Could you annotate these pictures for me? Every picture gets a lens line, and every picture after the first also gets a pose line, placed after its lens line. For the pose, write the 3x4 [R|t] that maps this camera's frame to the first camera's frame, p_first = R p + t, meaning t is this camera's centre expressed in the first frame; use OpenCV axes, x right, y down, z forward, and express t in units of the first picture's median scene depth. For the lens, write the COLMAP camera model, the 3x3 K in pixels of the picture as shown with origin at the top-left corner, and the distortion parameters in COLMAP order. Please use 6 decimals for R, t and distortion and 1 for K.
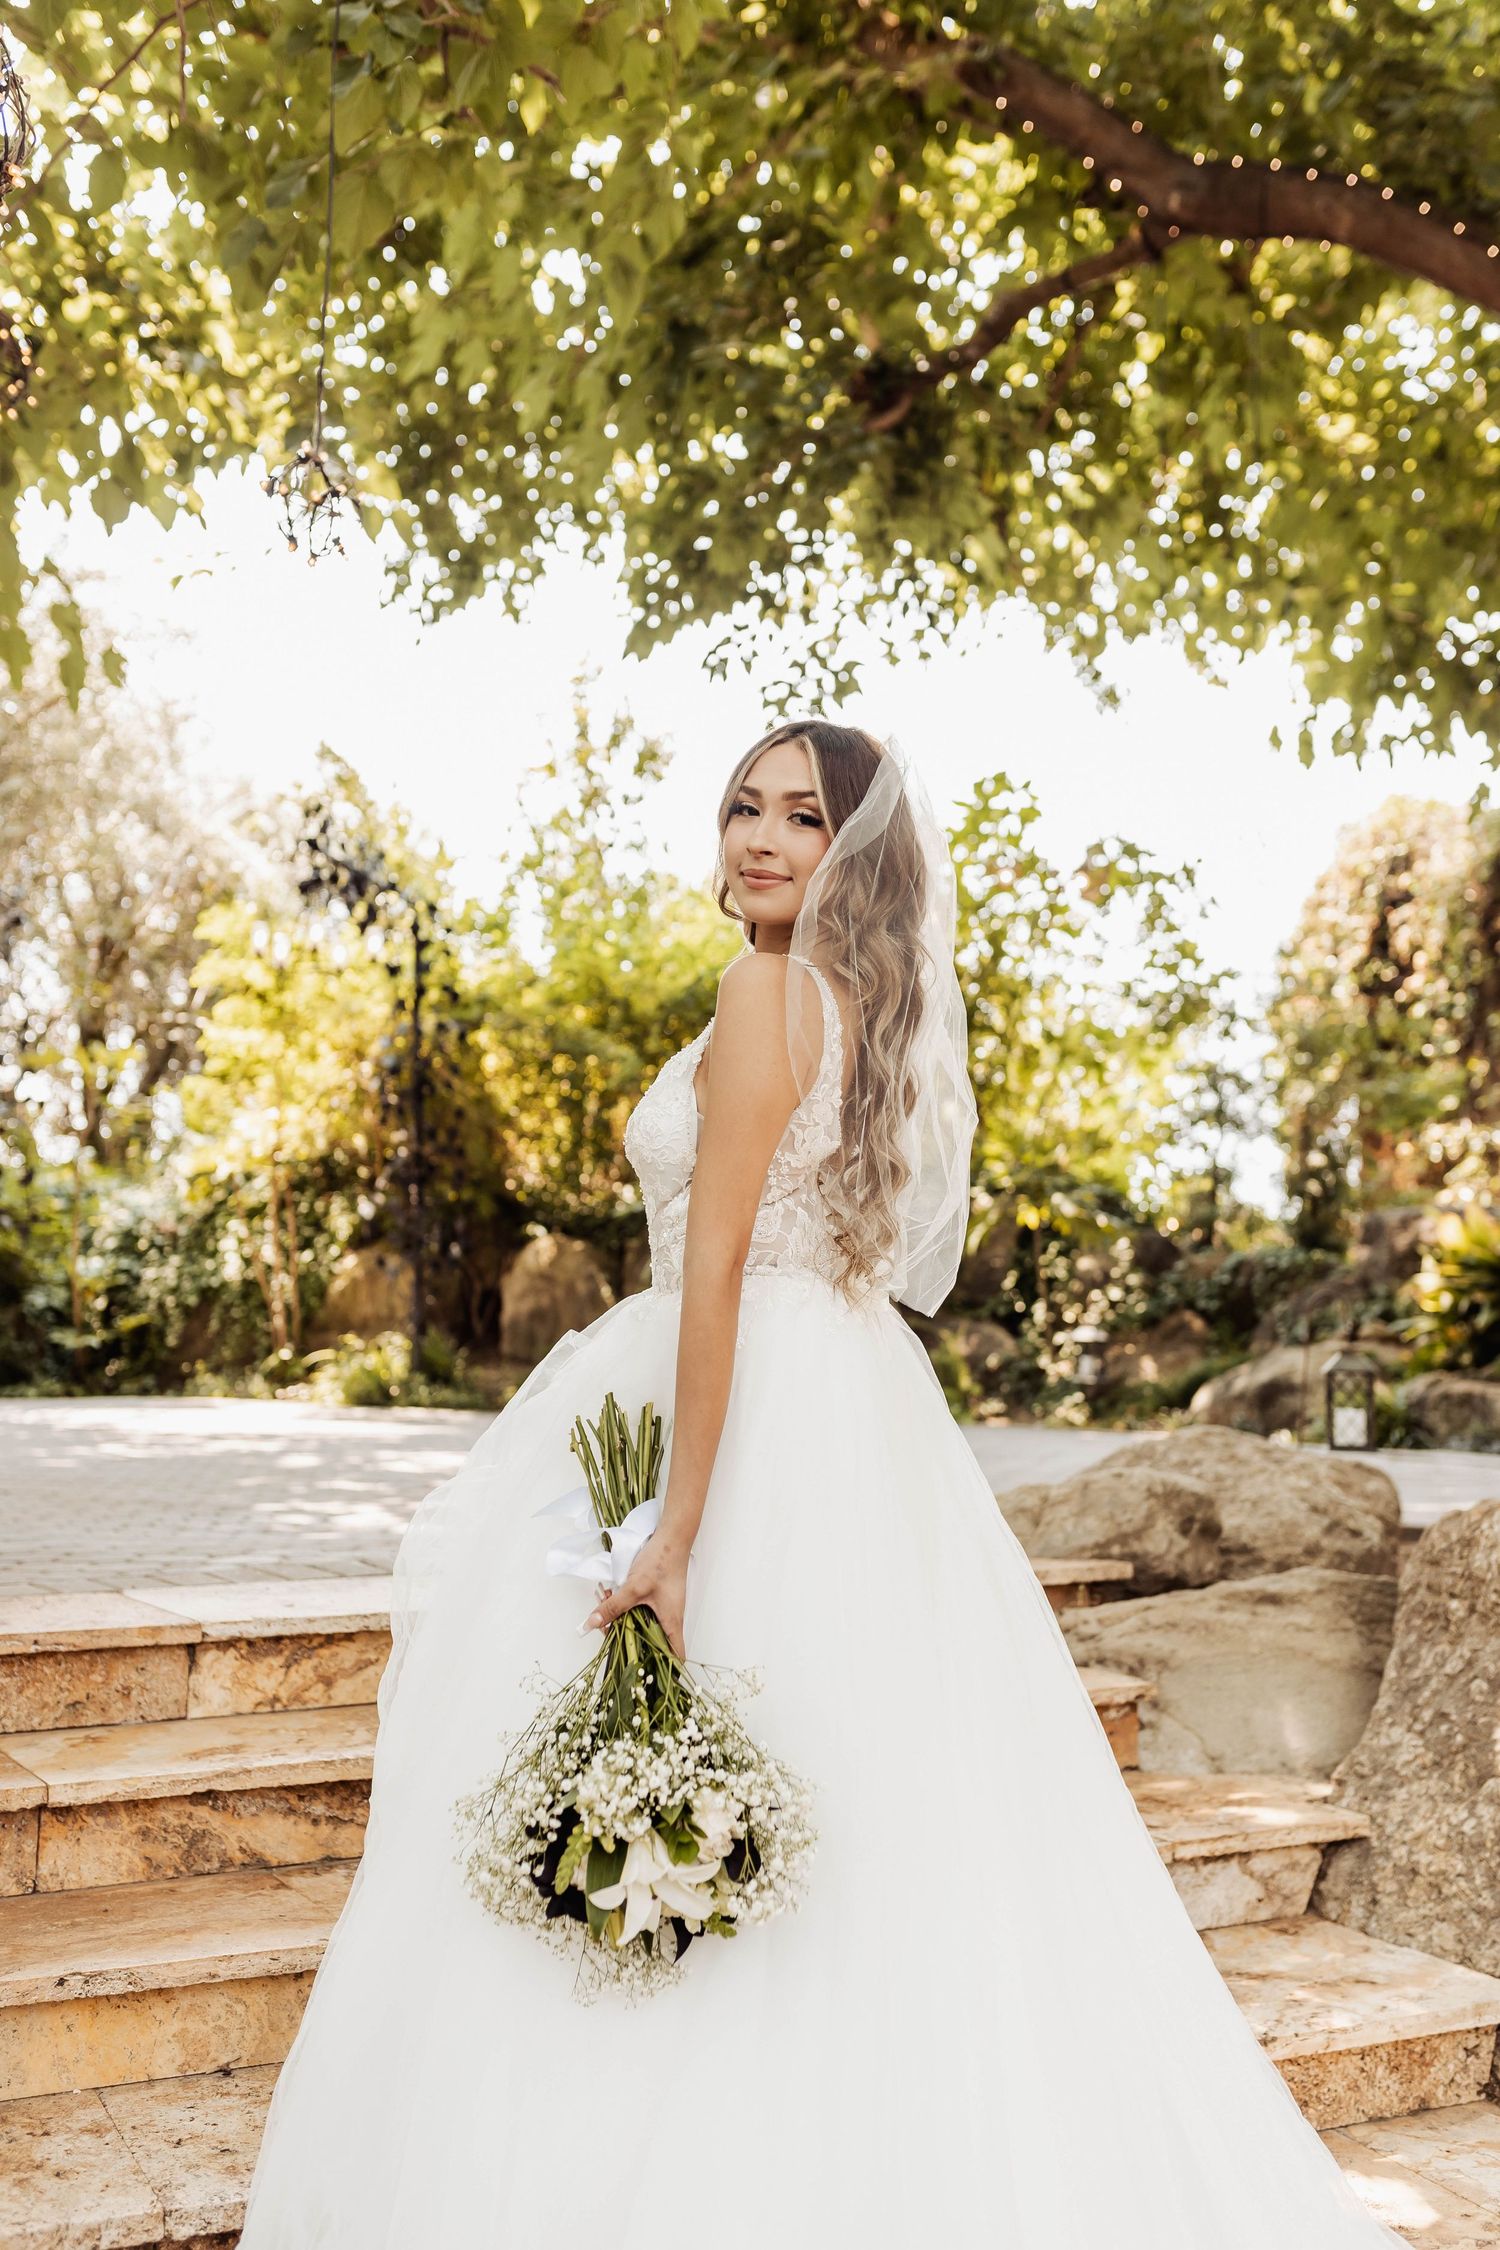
lens RADIAL K [[2134.9, 0, 753.3], [0, 2134.9, 1119.4], [0, 0, 1]] dist [0.001273, 0.000000]
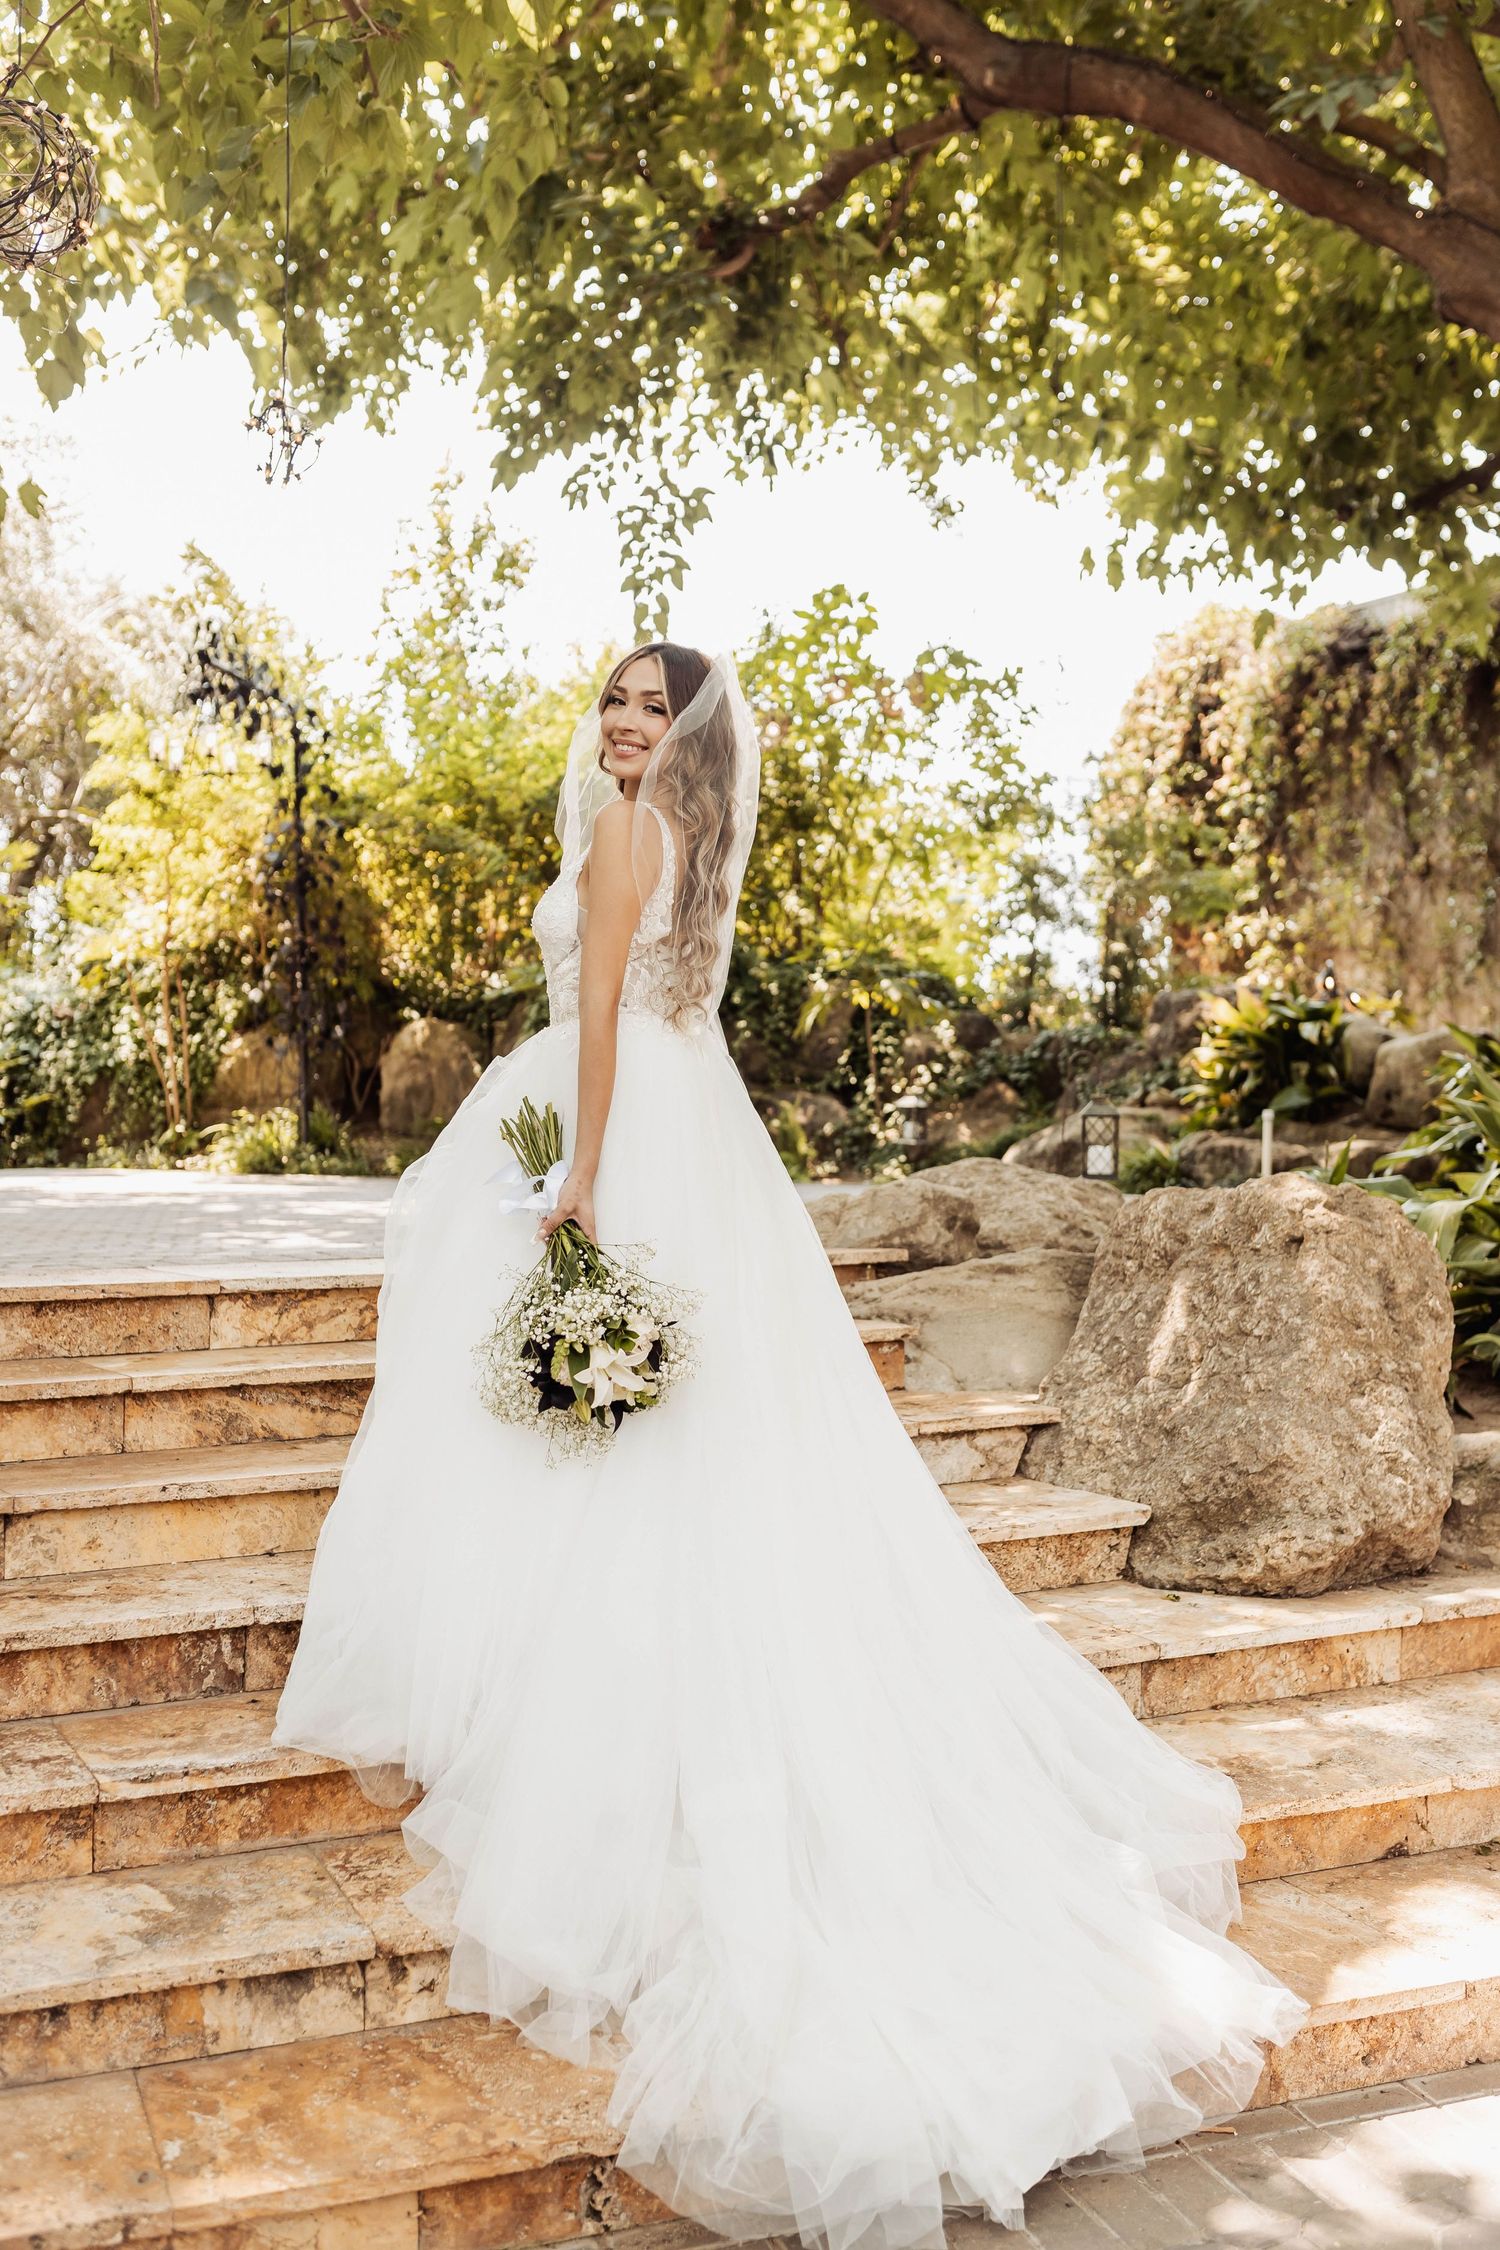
lens RADIAL K [[2134.9, 0, 752.9], [0, 2134.9, 1114.3], [0, 0, 1]] dist [0.001273, 0.000000]
pose [[0.997703, -0.006827, 0.067390, -0.002110], [0.000392, 0.995473, 0.095040, -0.000130], [-0.067734, -0.094795, 0.993190, -0.101263]]
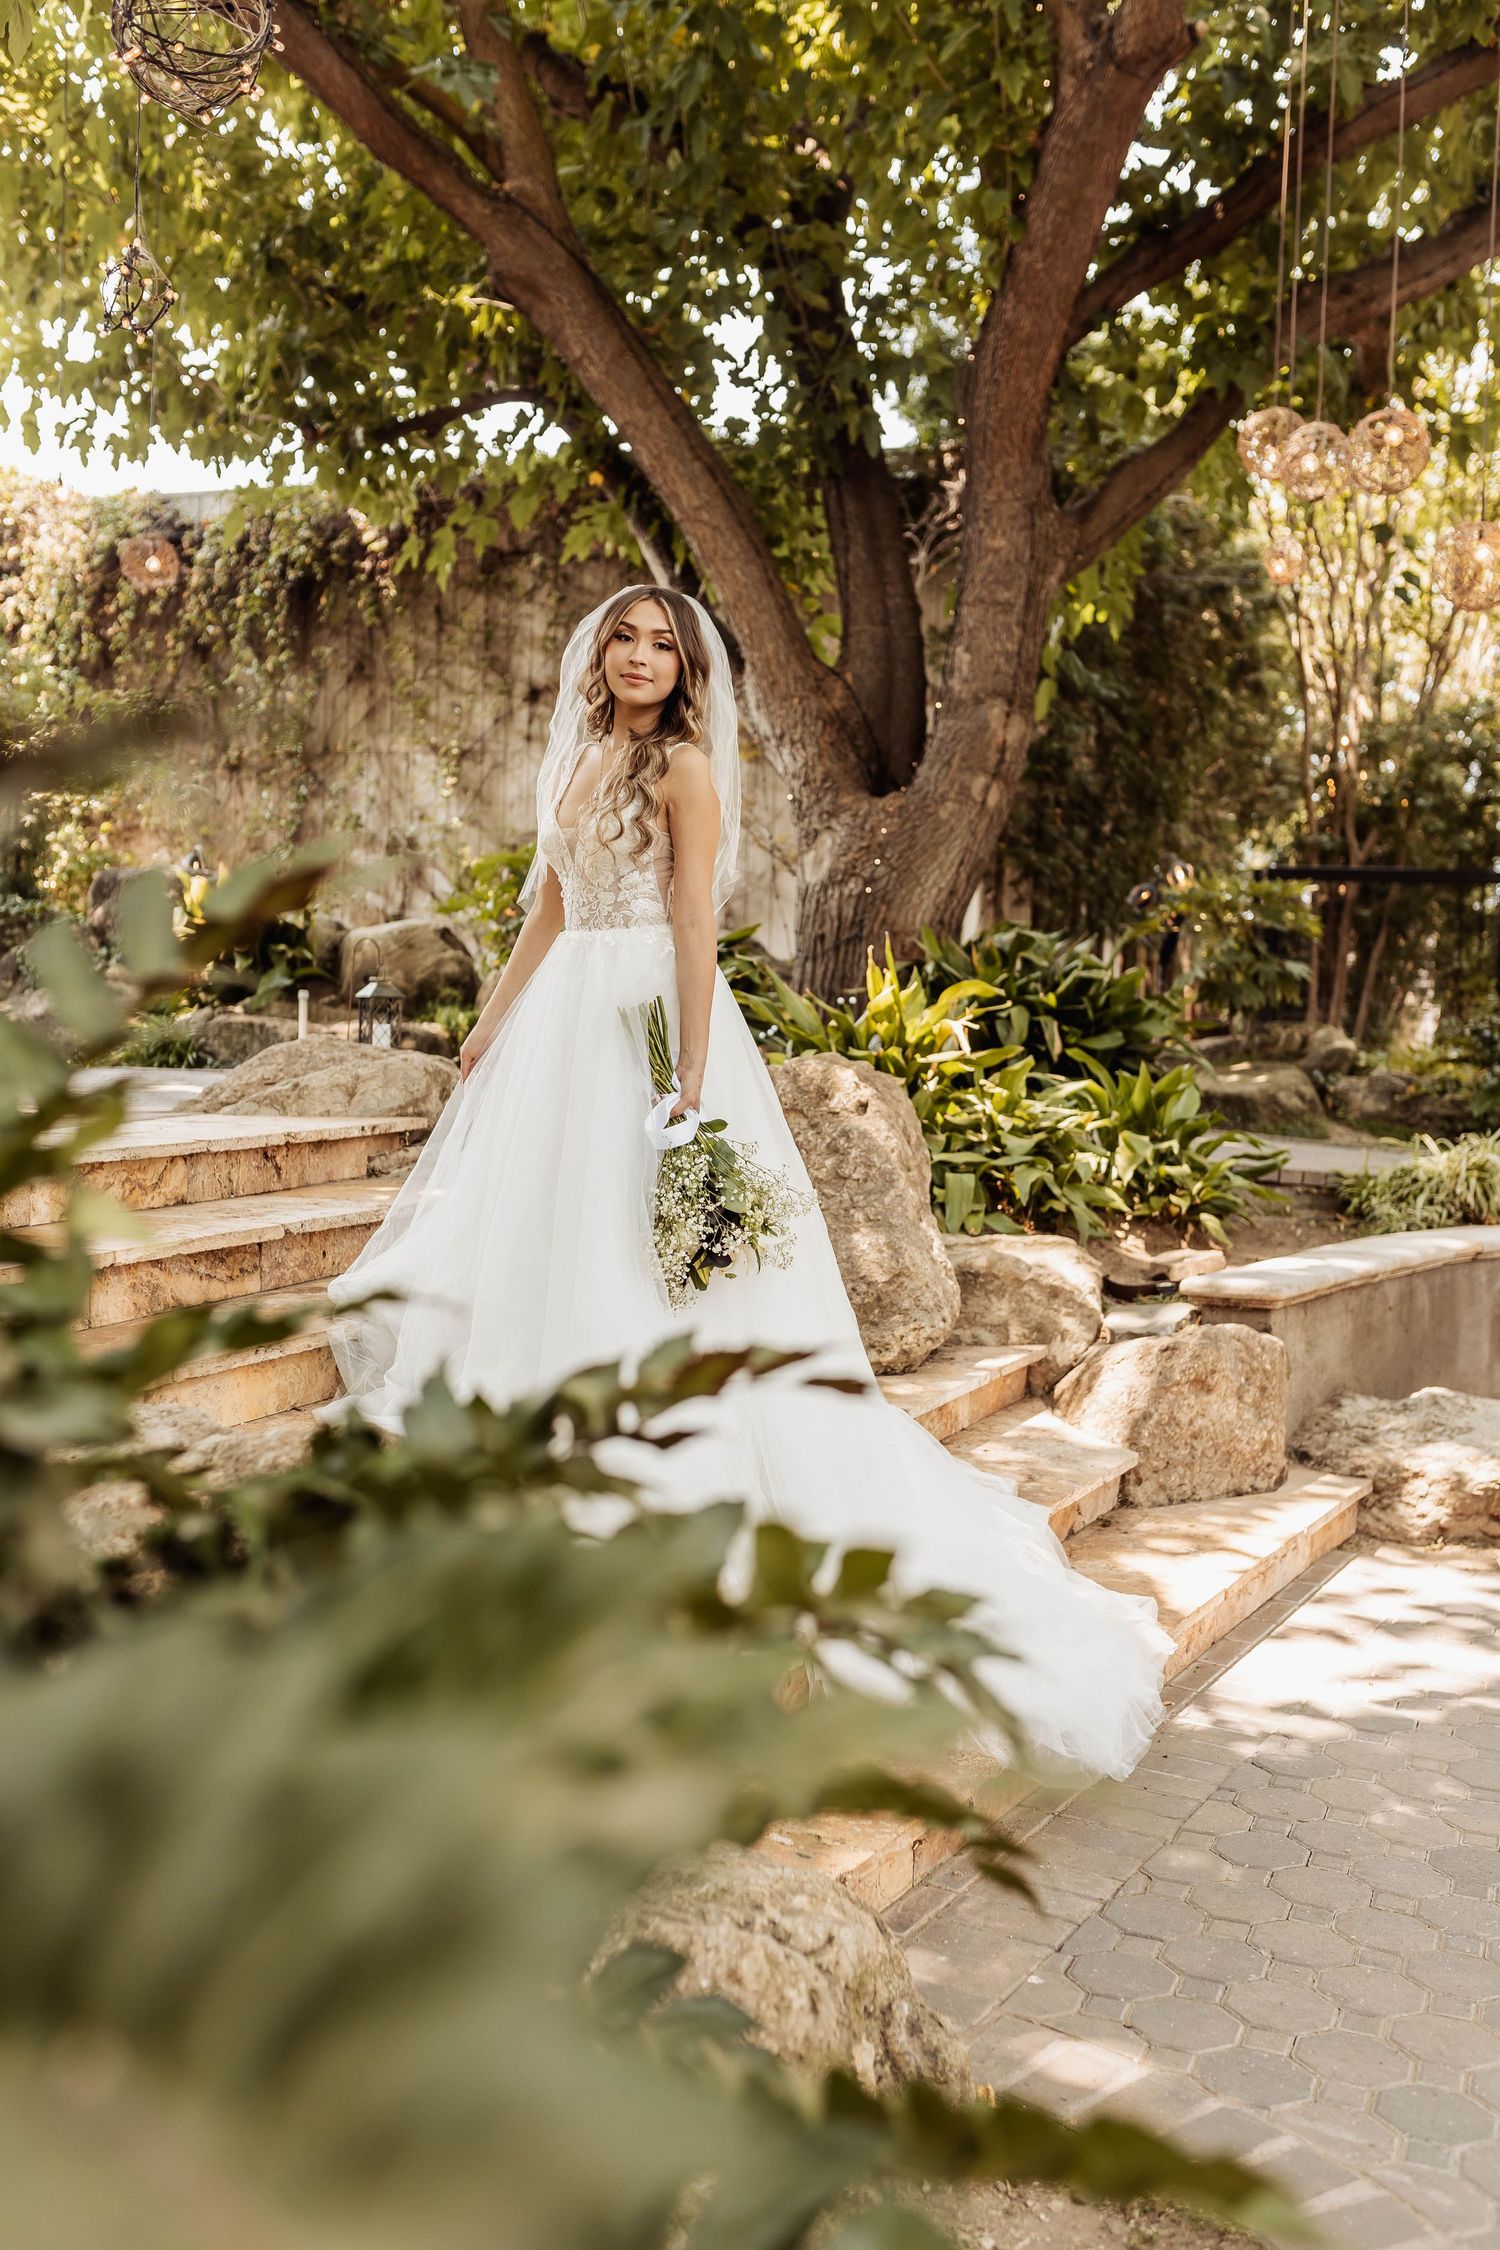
lens RADIAL K [[2134.9, 0, 756.2], [0, 2134.9, 1129.8], [0, 0, 1]] dist [0.001273, 0.000000]
pose [[0.720616, -0.025387, 0.692870, -0.232310], [-0.088857, 0.987707, 0.128605, 0.002760], [-0.687617, -0.154241, 0.709501, -0.066492]]
